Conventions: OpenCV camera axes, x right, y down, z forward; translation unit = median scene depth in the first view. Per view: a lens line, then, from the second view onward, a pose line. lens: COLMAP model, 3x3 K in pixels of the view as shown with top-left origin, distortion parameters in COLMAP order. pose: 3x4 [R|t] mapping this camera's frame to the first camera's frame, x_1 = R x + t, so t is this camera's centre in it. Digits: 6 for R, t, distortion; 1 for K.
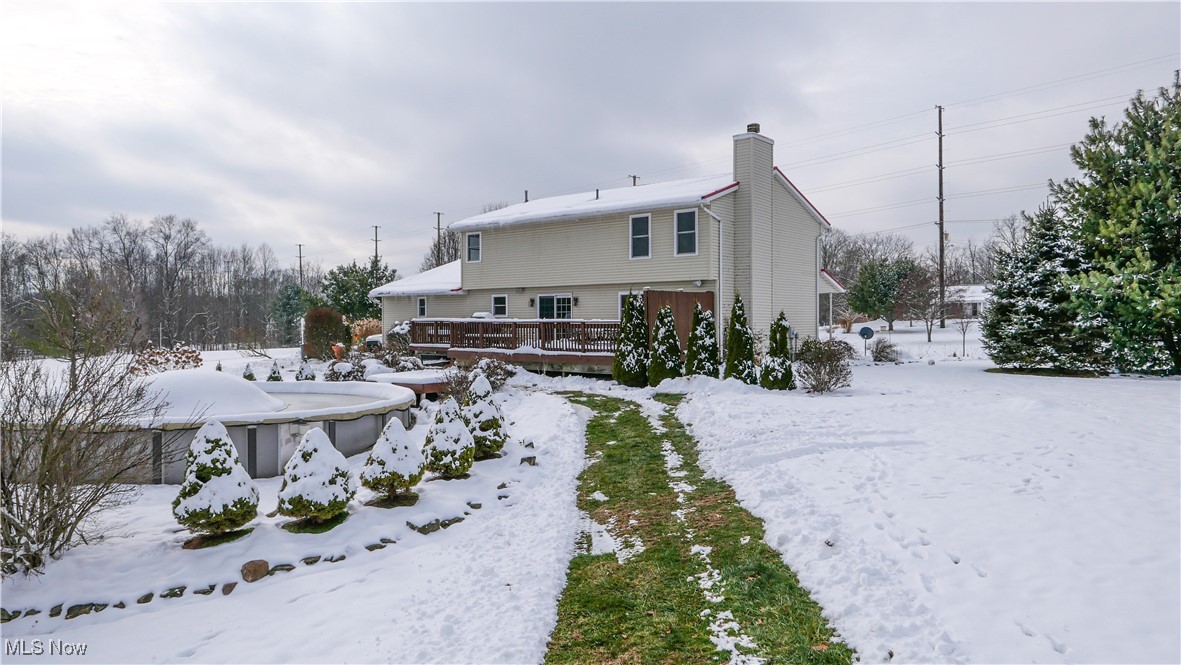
lens RADIAL K [[834.7, 0, 582.9], [0, 834.7, 335.6], [0, 0, 1]] dist [-0.005625, -0.001773]
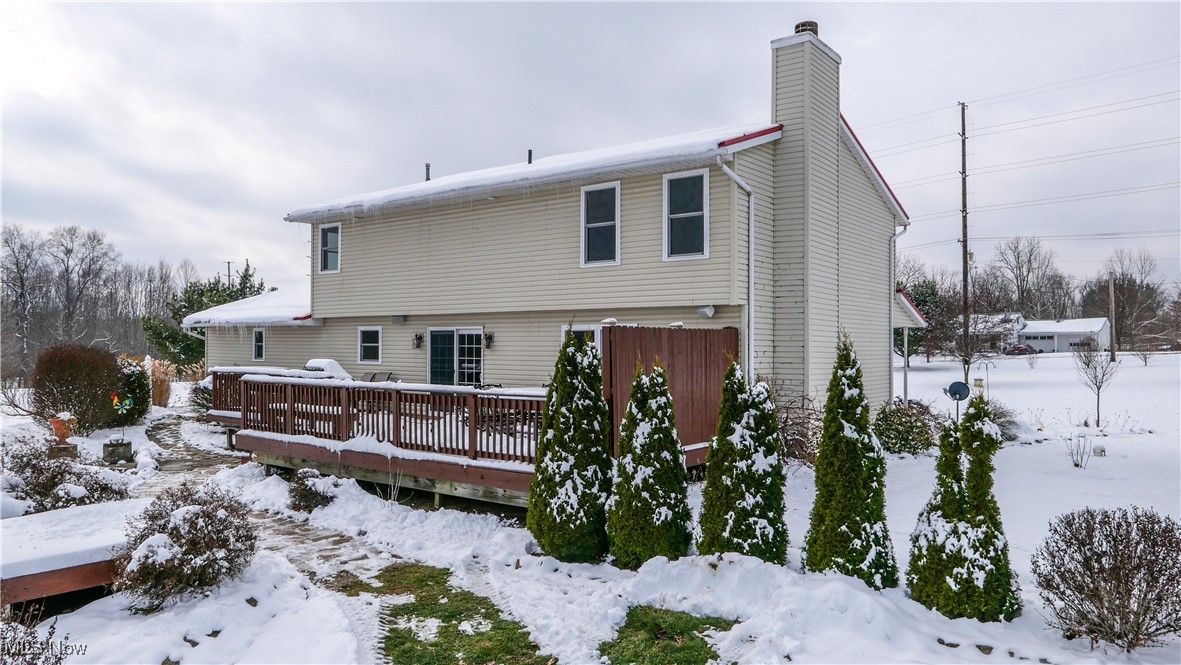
lens RADIAL K [[834.7, 0, 609.0], [0, 834.7, 350.7], [0, 0, 1]] dist [-0.005625, -0.001773]
pose [[0.997899, 0.004982, 0.064590, 0.041365], [-0.004234, 0.999922, -0.011709, -0.031337], [-0.064643, 0.011411, 0.997843, 0.476059]]
